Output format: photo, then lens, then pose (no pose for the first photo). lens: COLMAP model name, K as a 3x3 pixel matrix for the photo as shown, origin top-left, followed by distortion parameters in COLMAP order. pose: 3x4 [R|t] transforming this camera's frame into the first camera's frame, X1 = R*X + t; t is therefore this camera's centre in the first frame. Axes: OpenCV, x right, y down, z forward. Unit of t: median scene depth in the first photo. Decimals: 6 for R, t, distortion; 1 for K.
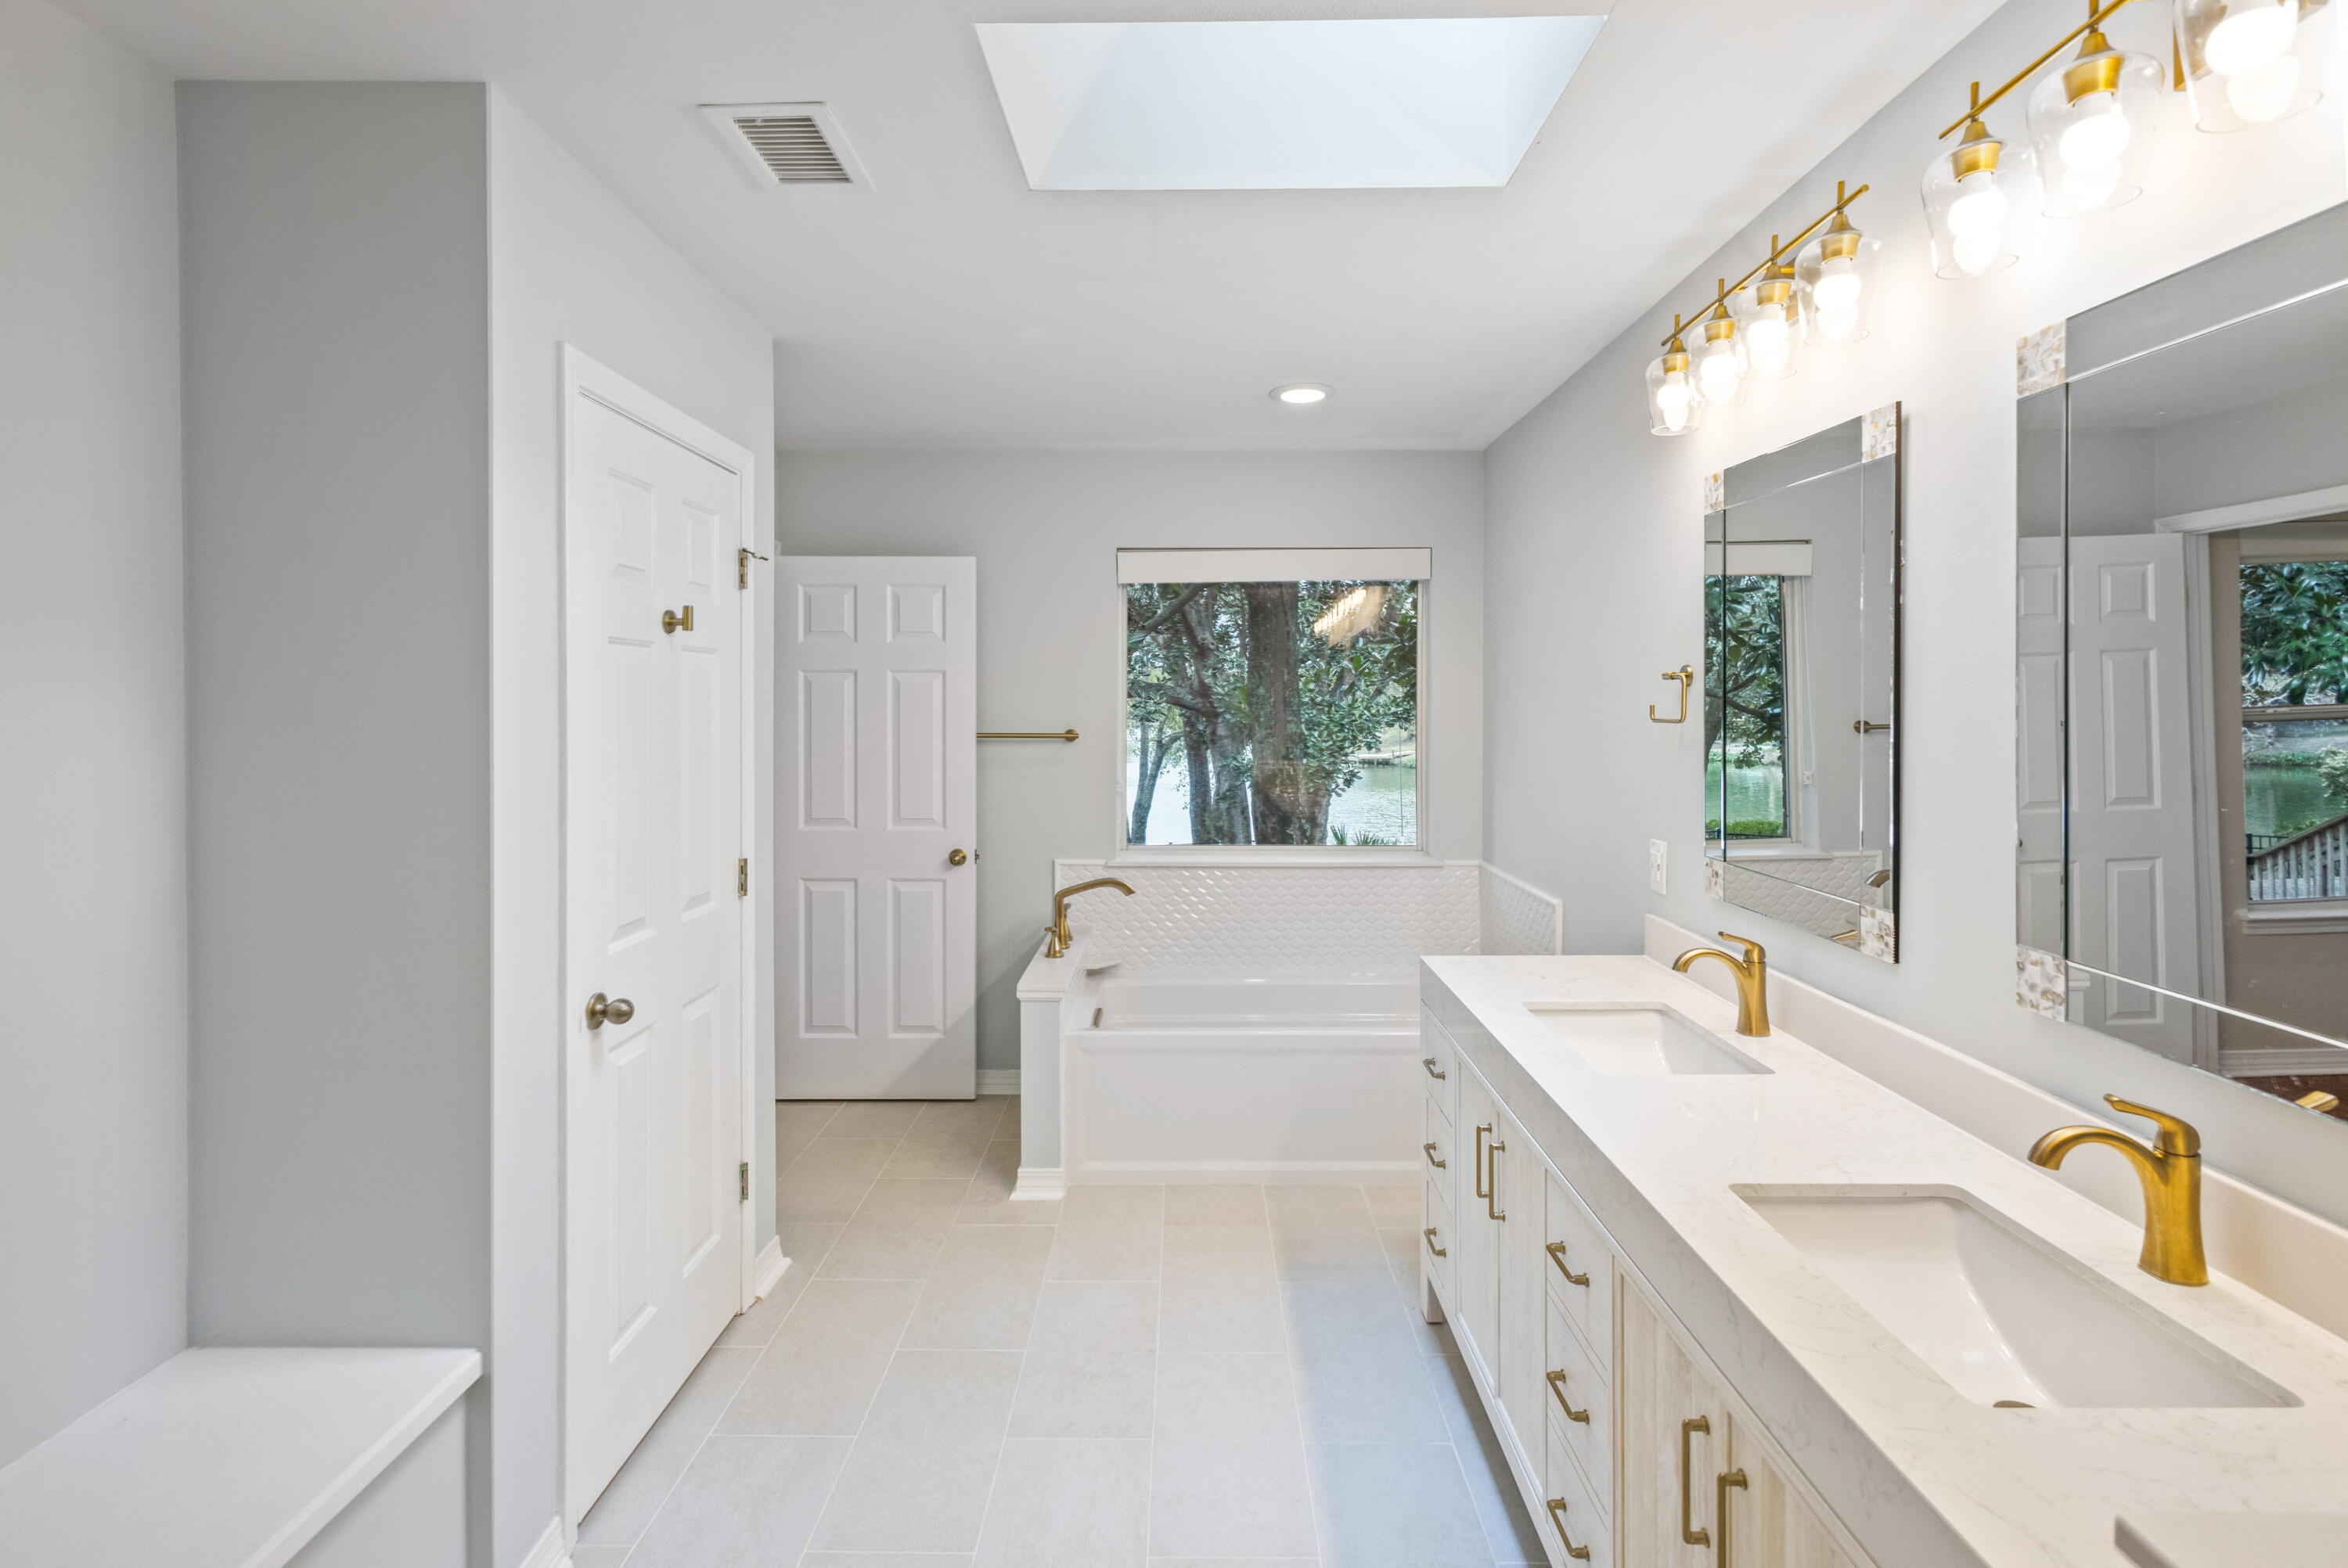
lens RADIAL K [[1136.2, 0, 1171.9], [0, 1136.2, 719.3], [0, 0, 1]] dist [0.002726, 0.000033]
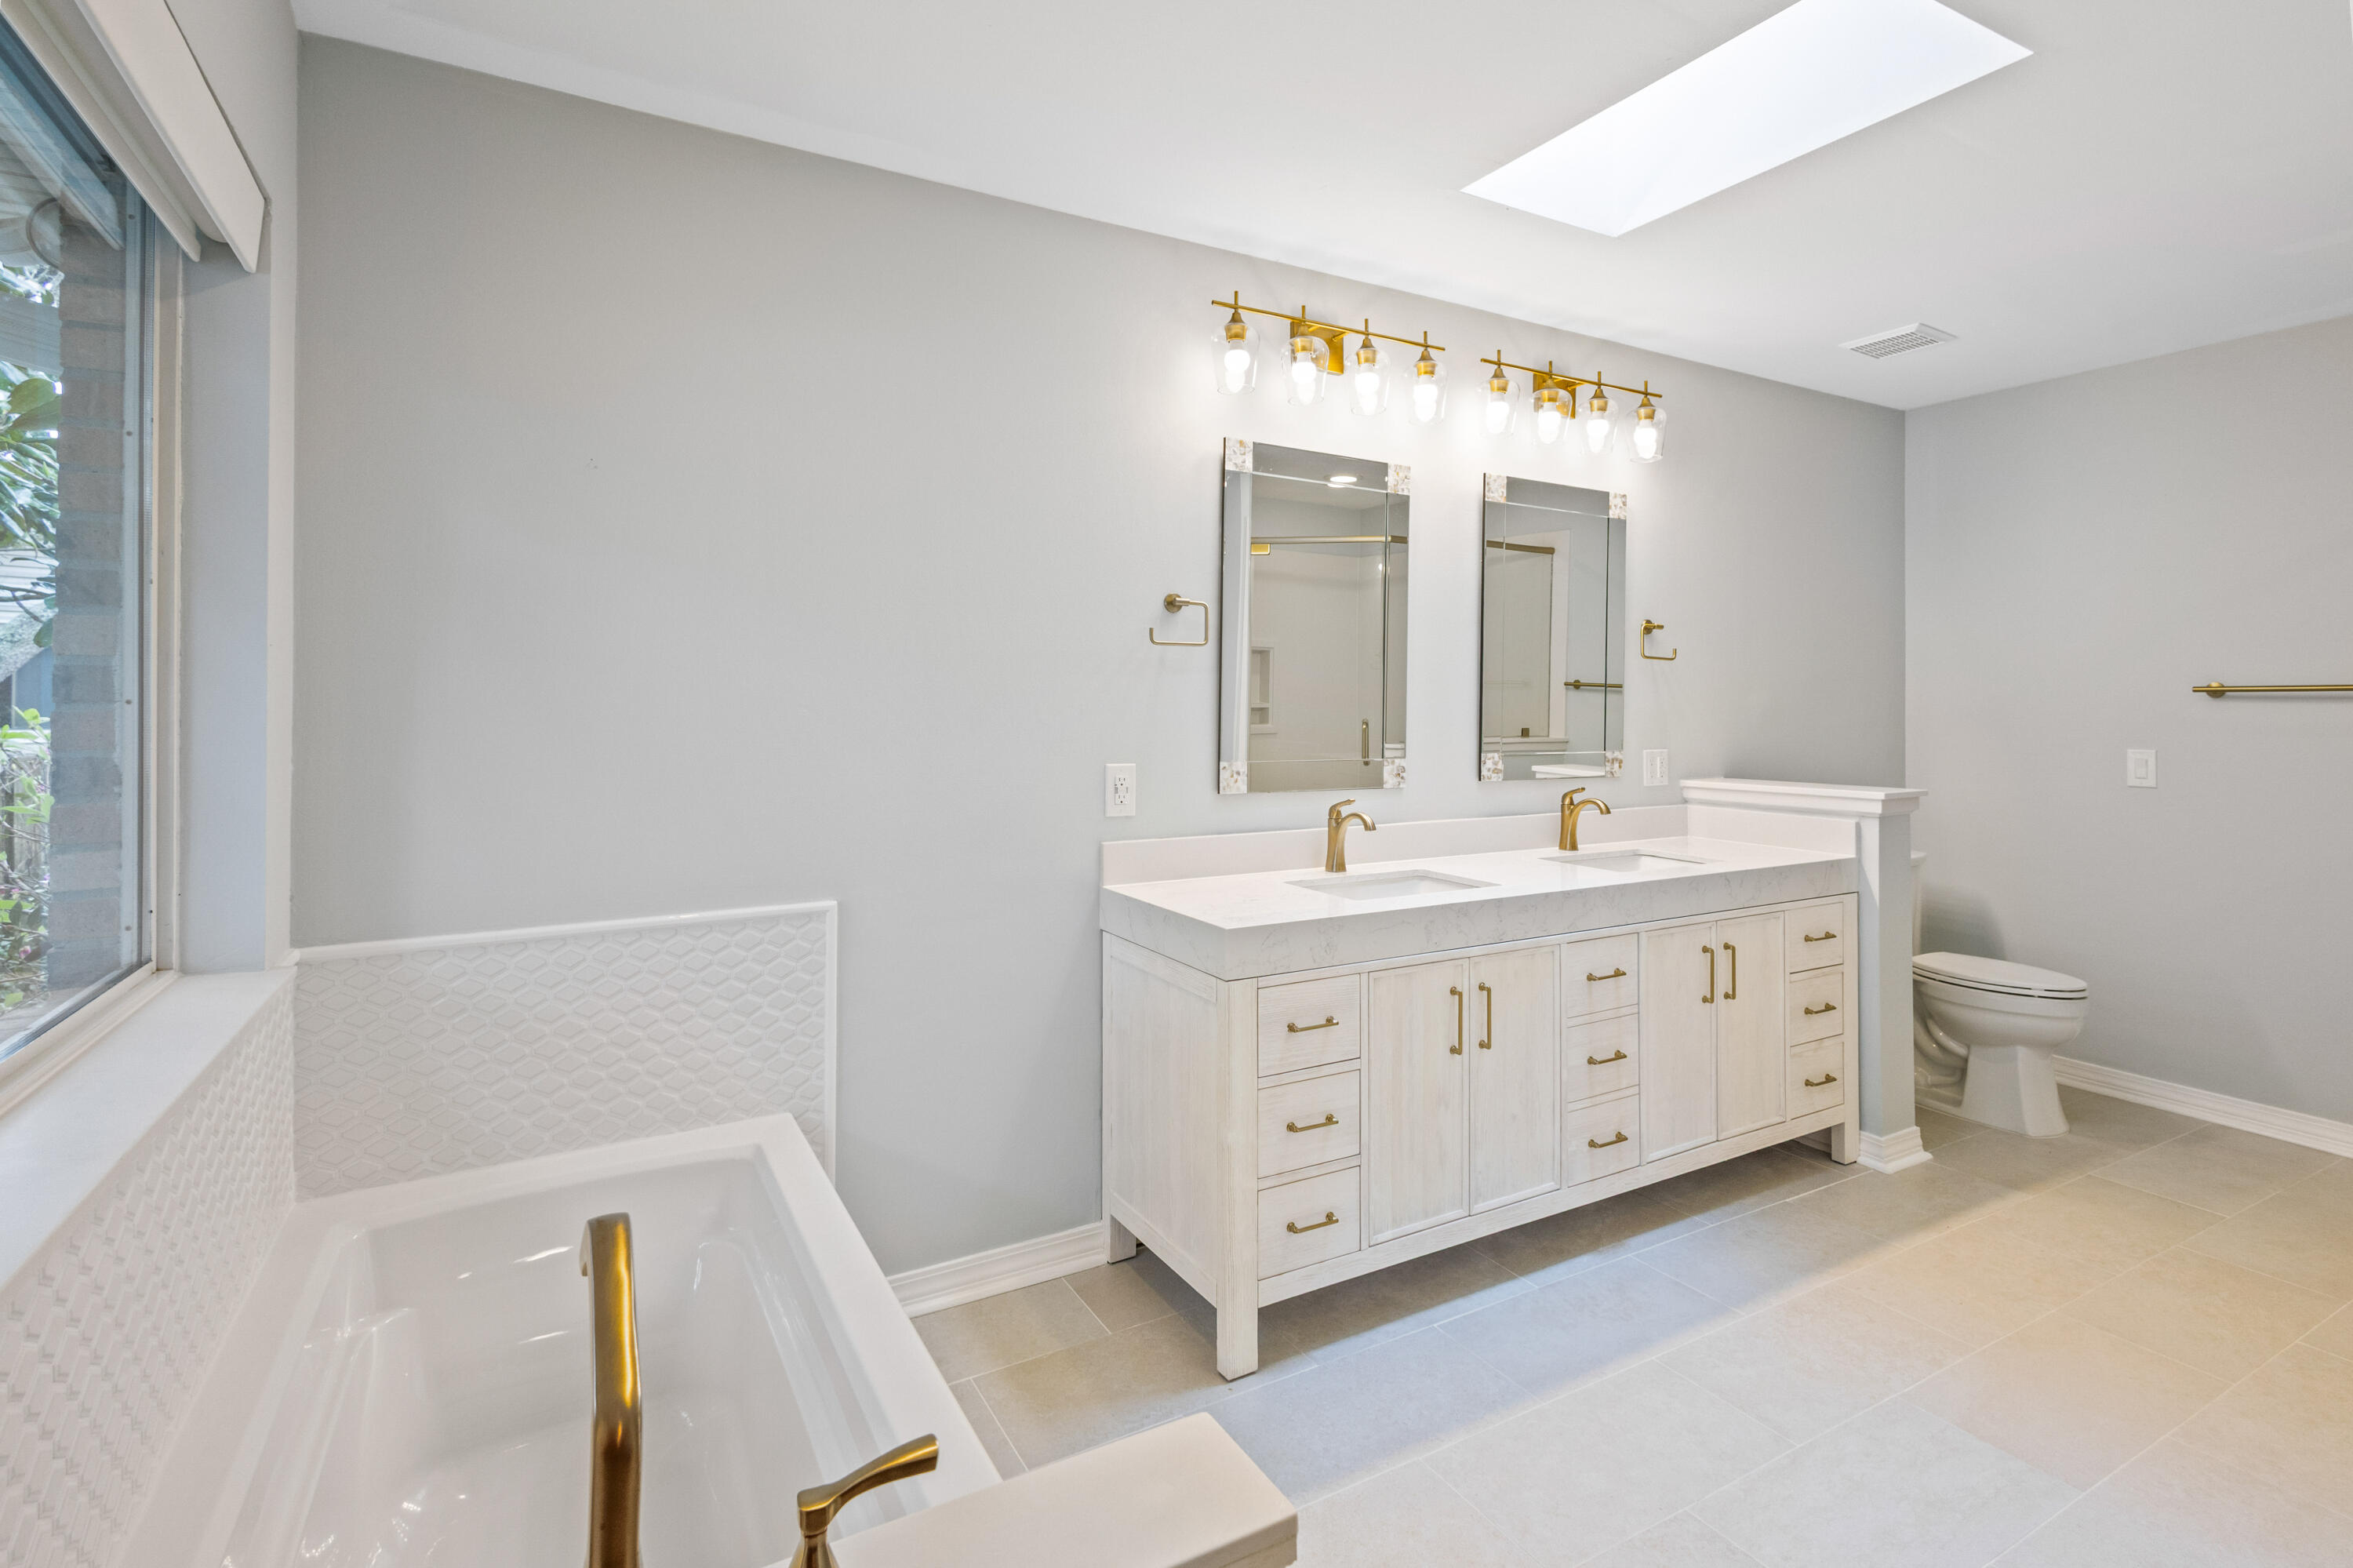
lens RADIAL K [[1138.8, 0, 1174.4], [0, 1138.8, 719.1], [0, 0, 1]] dist [0.002726, 0.000033]
pose [[-0.512952, -0.005359, 0.858401, -0.581614], [0.006507, 0.999928, 0.010131, 0.074612], [-0.858393, 0.010782, -0.512879, 1.919895]]
